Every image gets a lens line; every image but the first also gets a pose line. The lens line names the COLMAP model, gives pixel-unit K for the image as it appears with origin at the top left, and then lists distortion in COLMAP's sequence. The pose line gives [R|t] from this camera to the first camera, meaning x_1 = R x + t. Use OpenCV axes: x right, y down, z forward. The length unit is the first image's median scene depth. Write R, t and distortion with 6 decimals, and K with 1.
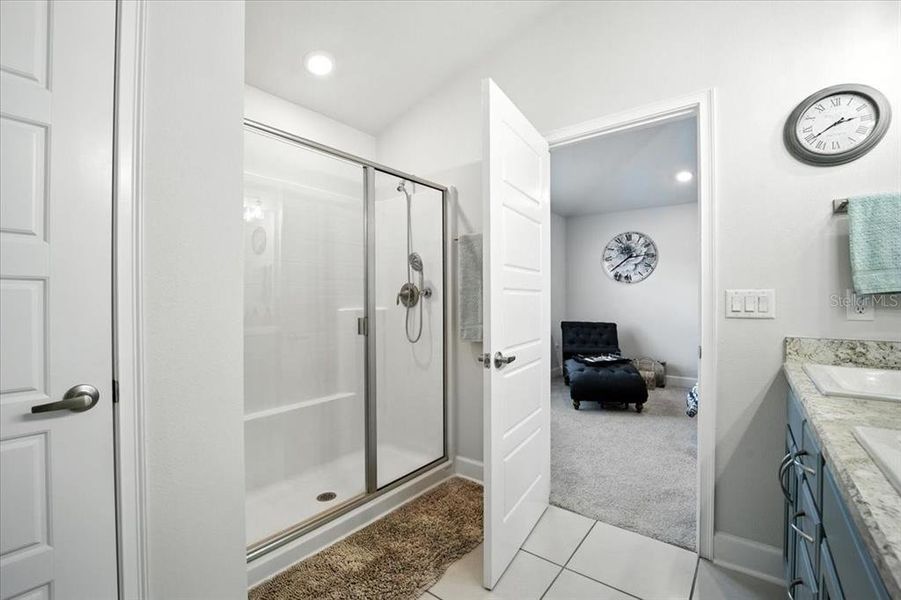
lens RADIAL K [[387.8, 0, 453.7], [0, 387.8, 299.5], [0, 0, 1]] dist [-0.025630, -0.000125]
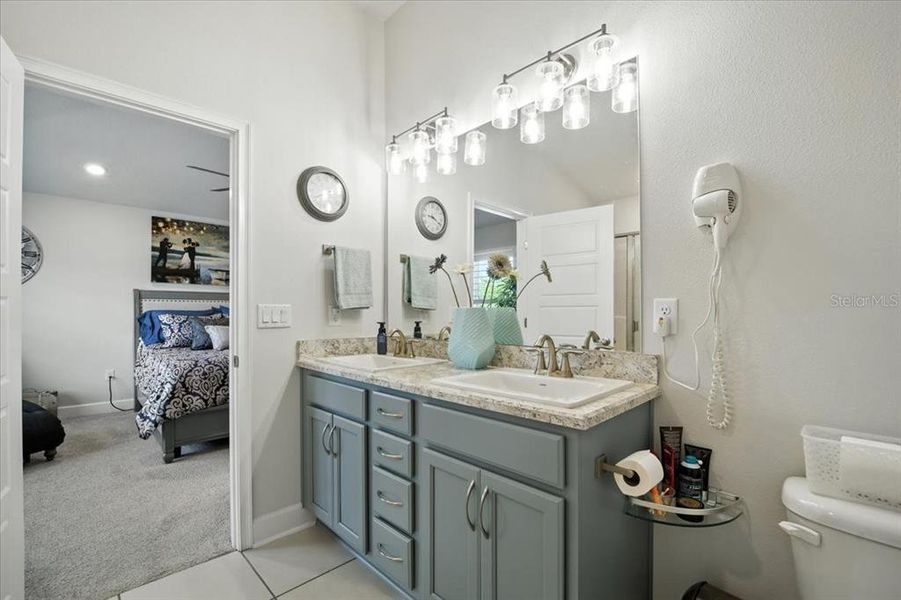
lens RADIAL K [[387.8, 0, 452.0], [0, 387.8, 307.4], [0, 0, 1]] dist [-0.025630, -0.000125]
pose [[0.134847, 0.013312, 0.990777, -0.362888], [-0.000392, 0.999910, -0.013381, 0.000177], [-0.990866, 0.001416, 0.134840, 0.270317]]
